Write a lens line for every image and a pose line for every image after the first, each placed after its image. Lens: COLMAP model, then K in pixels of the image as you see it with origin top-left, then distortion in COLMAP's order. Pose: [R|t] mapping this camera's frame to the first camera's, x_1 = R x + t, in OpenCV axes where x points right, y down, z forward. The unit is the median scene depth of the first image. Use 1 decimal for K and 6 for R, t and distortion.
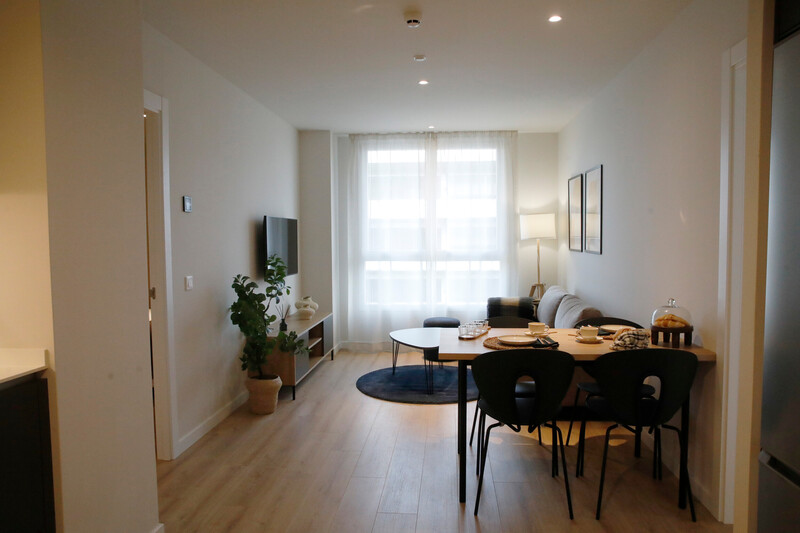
lens RADIAL K [[539.4, 0, 400.0], [0, 539.4, 266.5], [0, 0, 1]] dist [-0.105620, 0.068293]
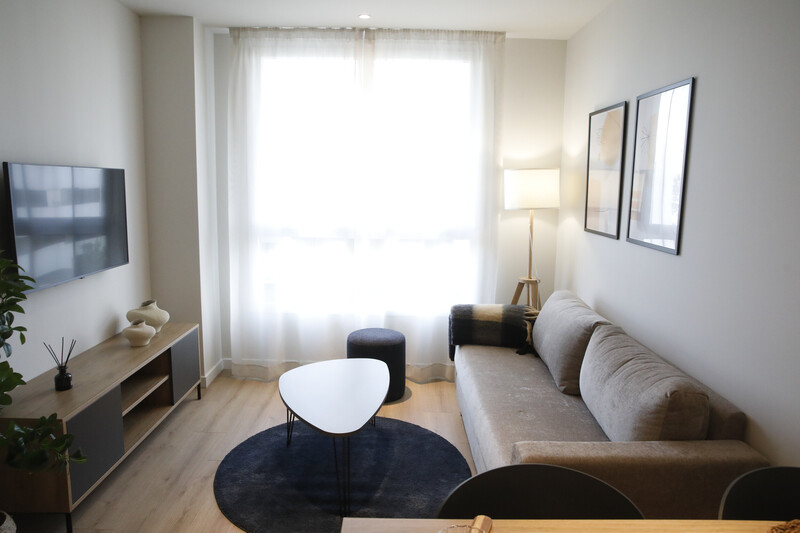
lens RADIAL K [[539.4, 0, 400.0], [0, 539.4, 266.5], [0, 0, 1]] dist [-0.105620, 0.068293]
pose [[0.995301, 0.011307, 0.096169, 0.043196], [-0.020647, 0.995100, 0.096690, -0.041366], [-0.094605, -0.098221, 0.990658, 0.379479]]
